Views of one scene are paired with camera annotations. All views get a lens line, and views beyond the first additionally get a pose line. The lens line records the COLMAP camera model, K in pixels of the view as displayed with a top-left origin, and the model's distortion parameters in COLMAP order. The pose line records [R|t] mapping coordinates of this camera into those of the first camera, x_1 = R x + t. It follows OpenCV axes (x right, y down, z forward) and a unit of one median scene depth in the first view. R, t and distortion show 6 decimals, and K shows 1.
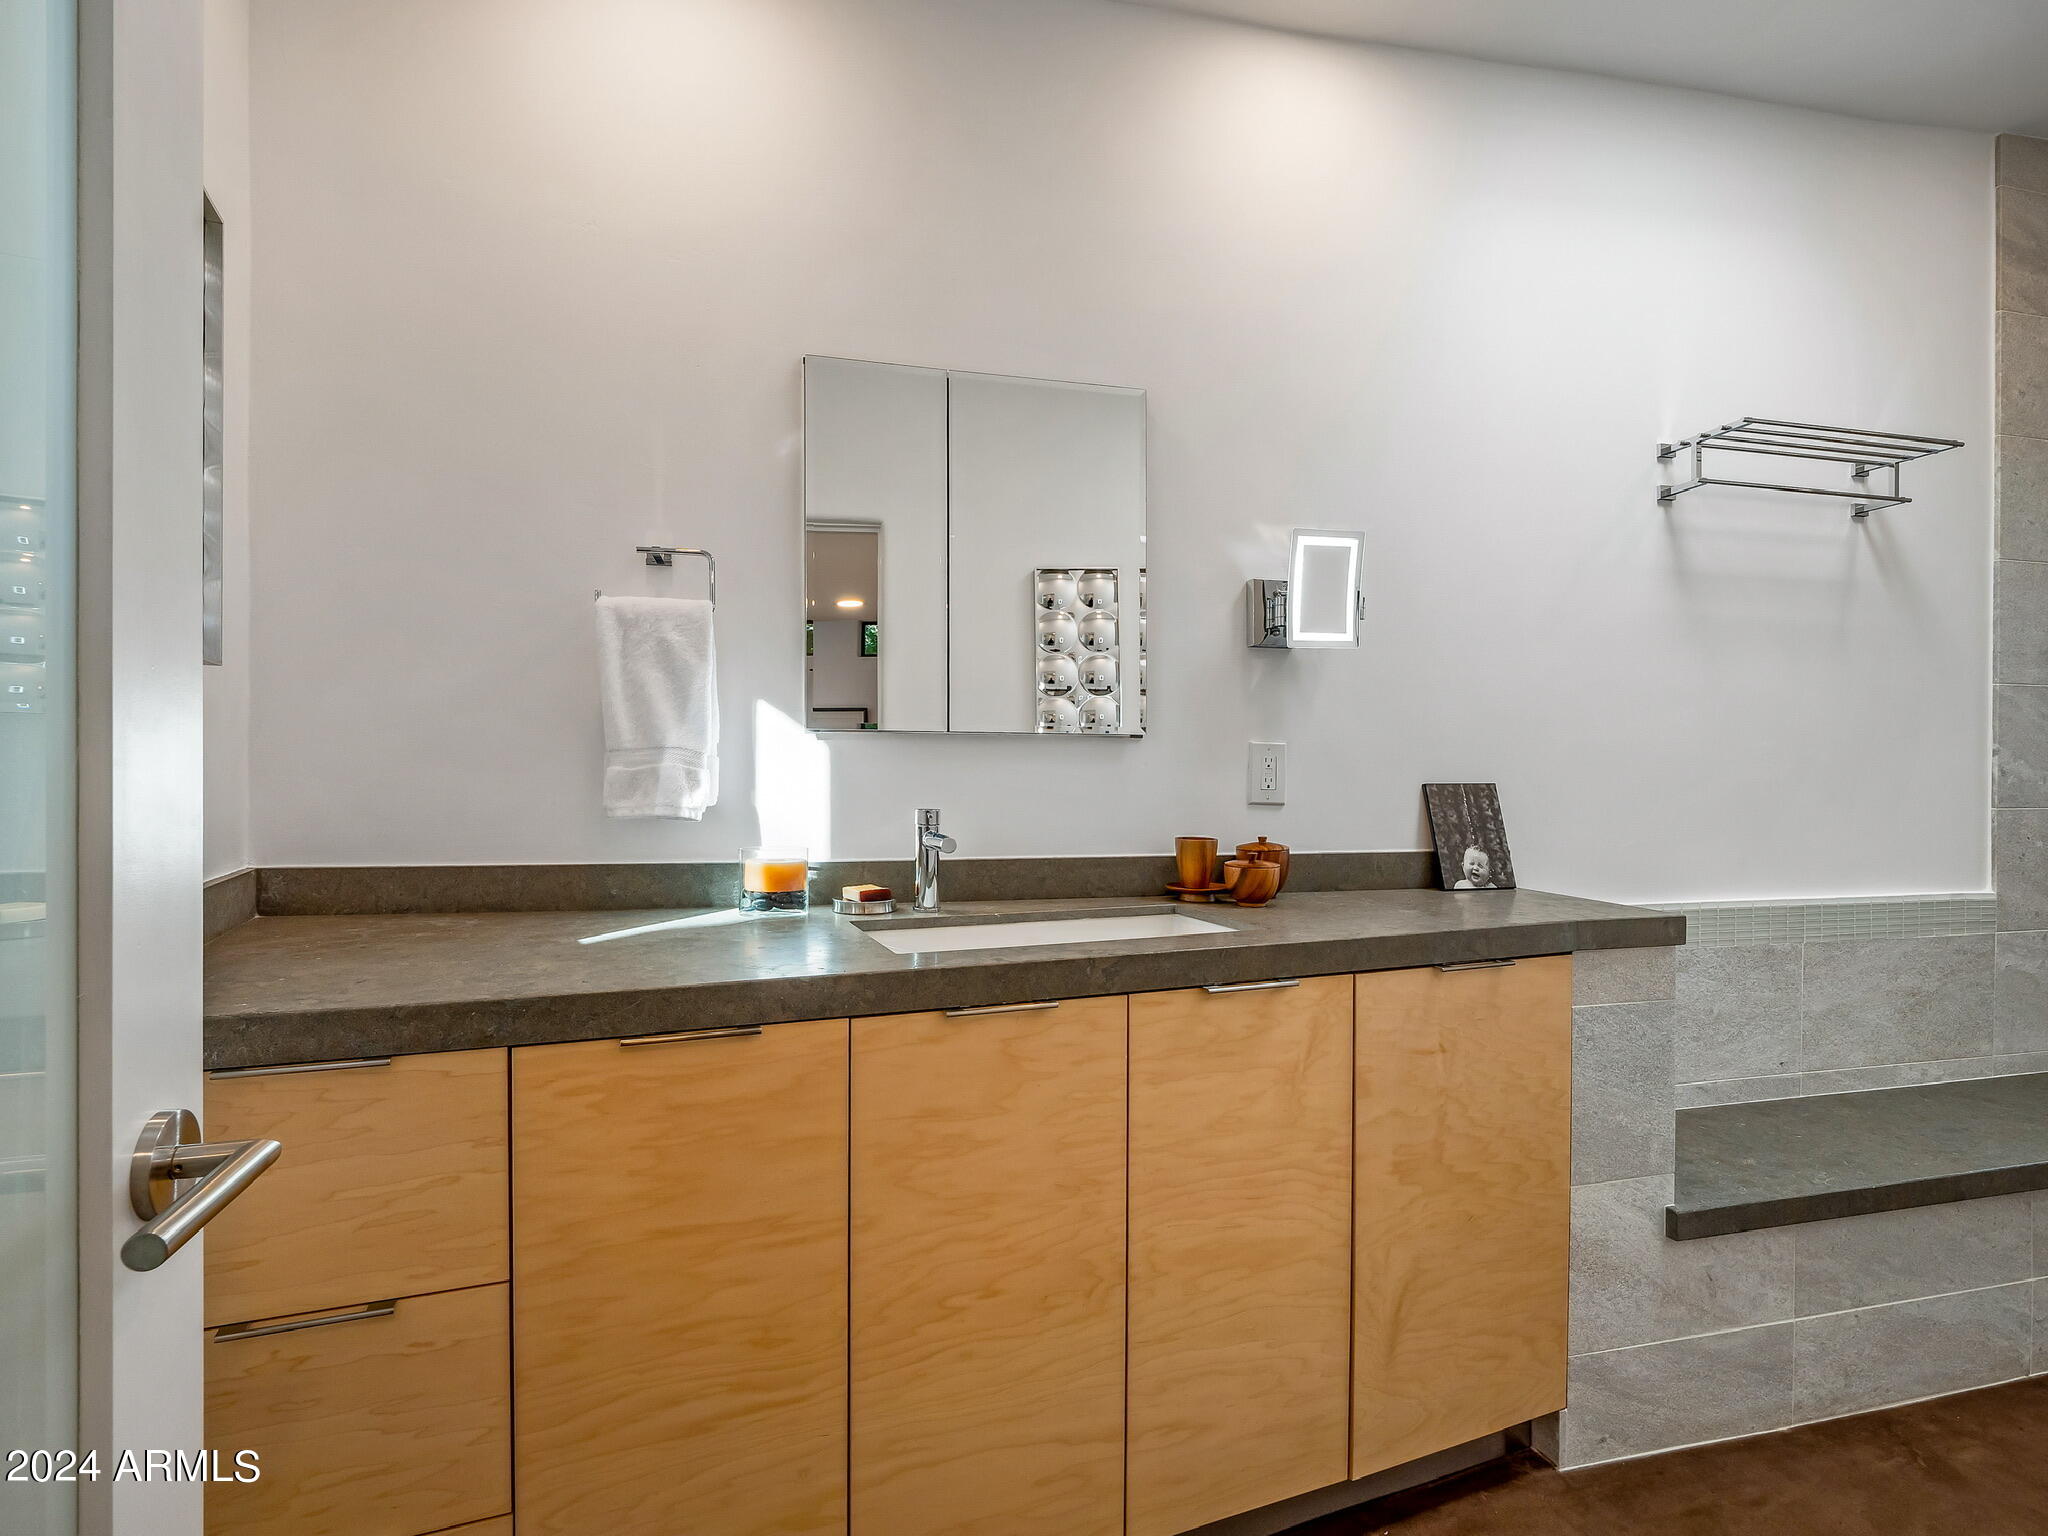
lens RADIAL K [[1006.1, 0, 1013.6], [0, 1006.1, 758.5], [0, 0, 1]] dist [0.001454, -0.001694]
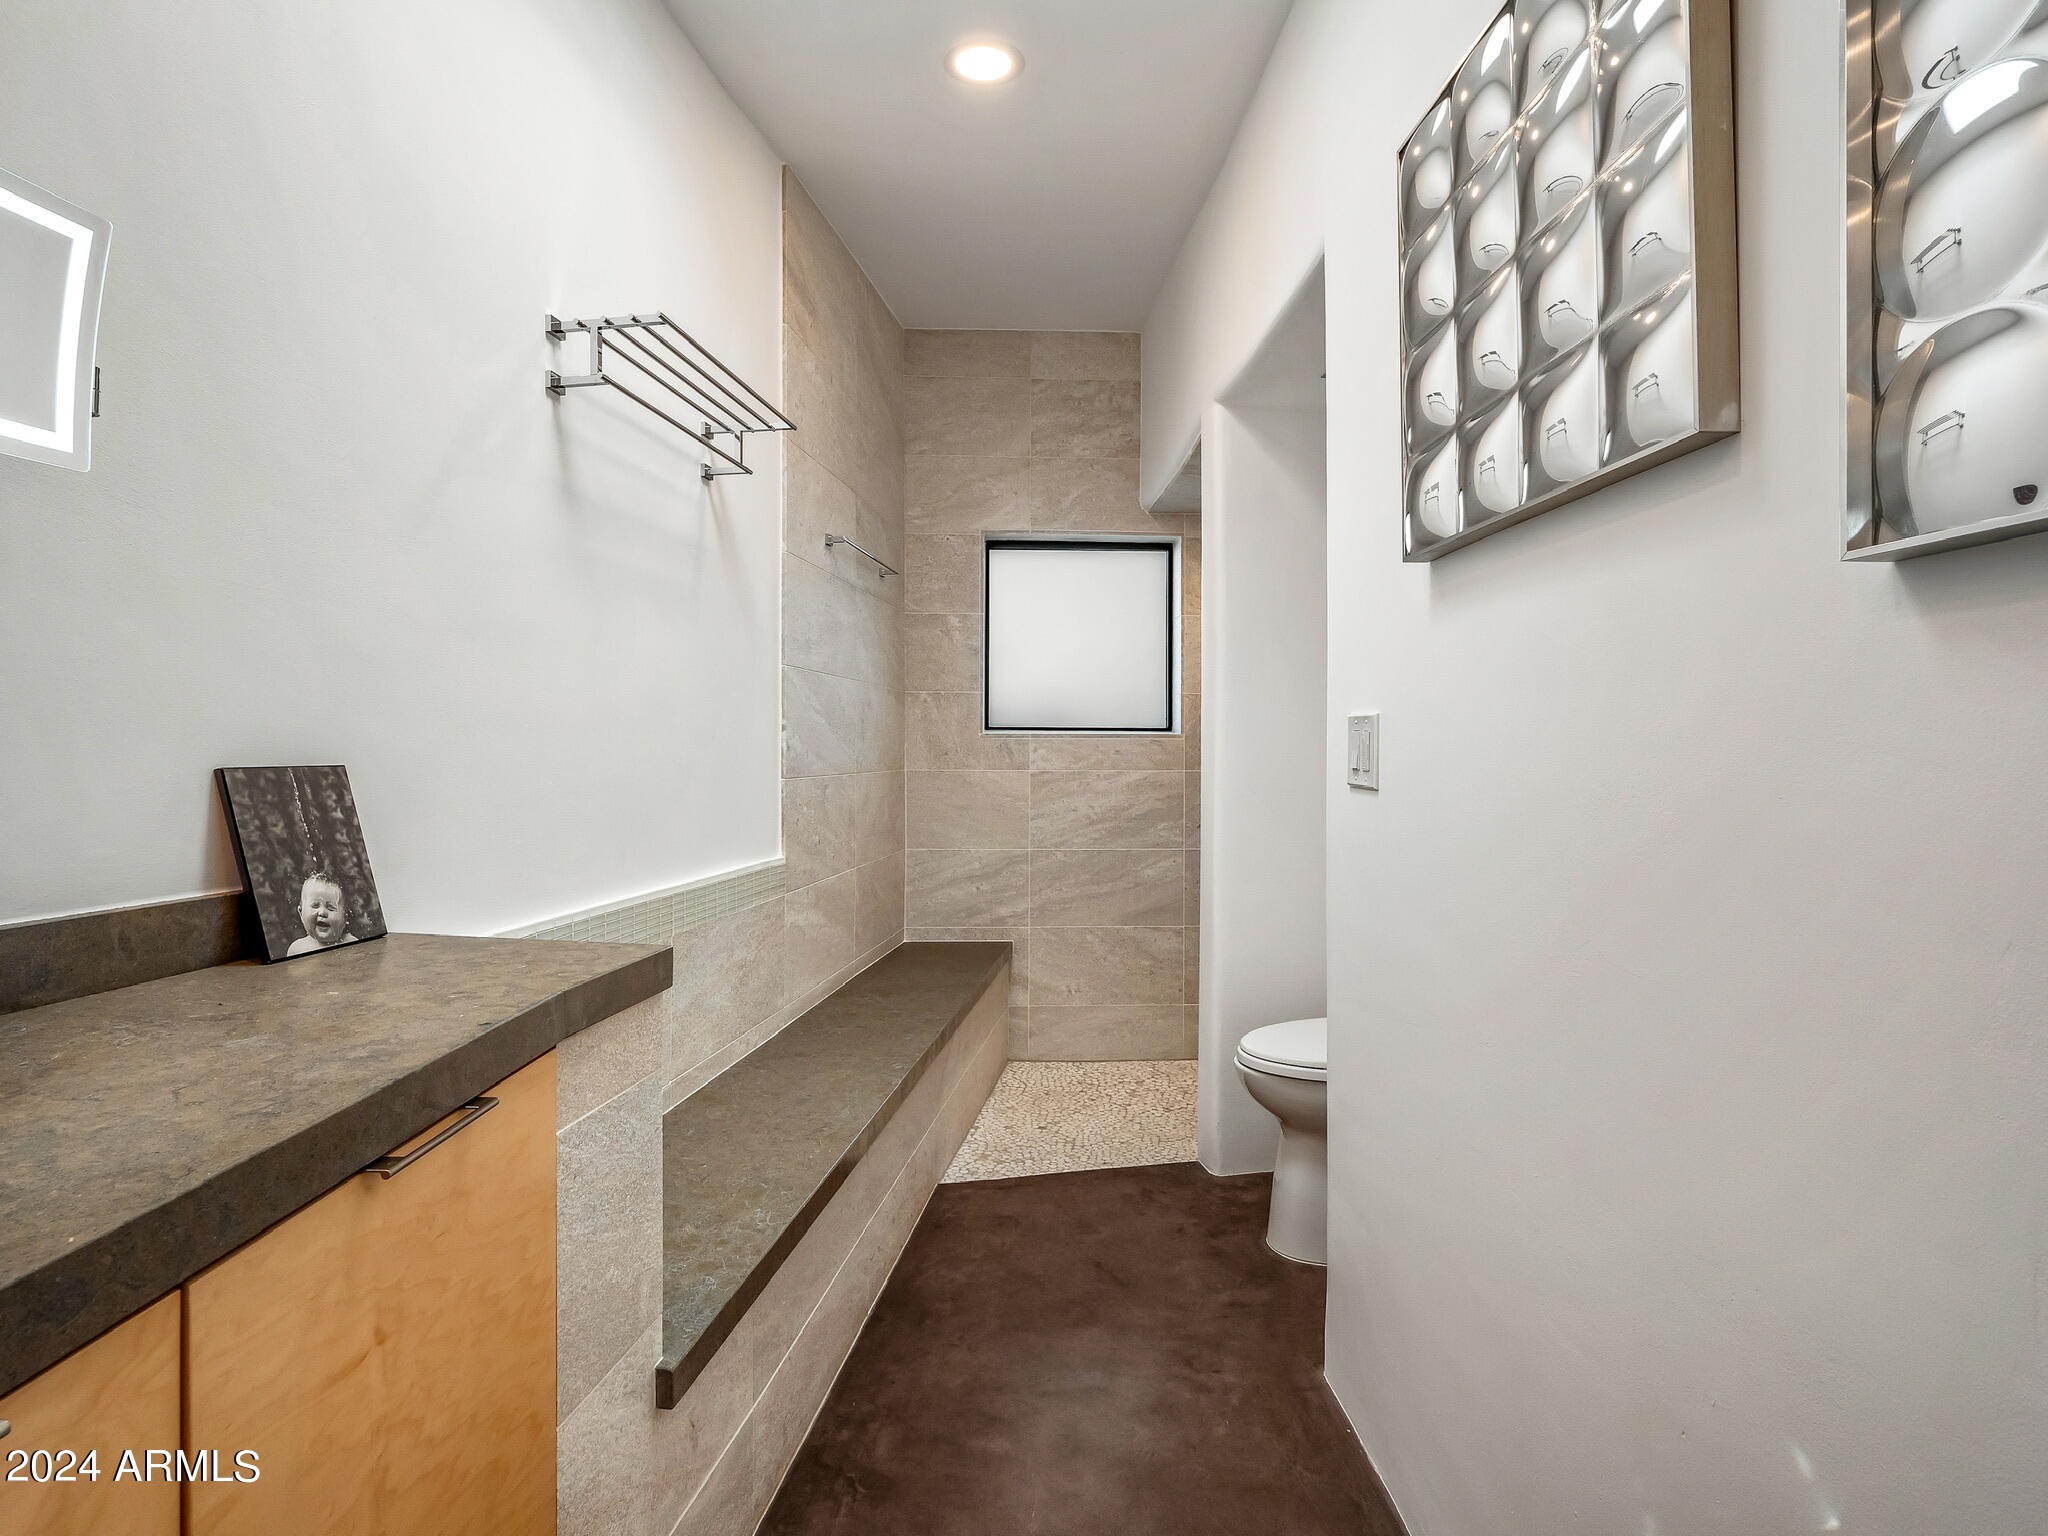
lens RADIAL K [[1011.3, 0, 1021.7], [0, 1011.3, 752.0], [0, 0, 1]] dist [-0.007976, -0.001288]
pose [[0.386356, -0.003901, 0.922341, 0.082426], [-0.015578, 0.999821, 0.010754, 0.004638], [-0.922218, -0.018523, 0.386226, 0.407237]]
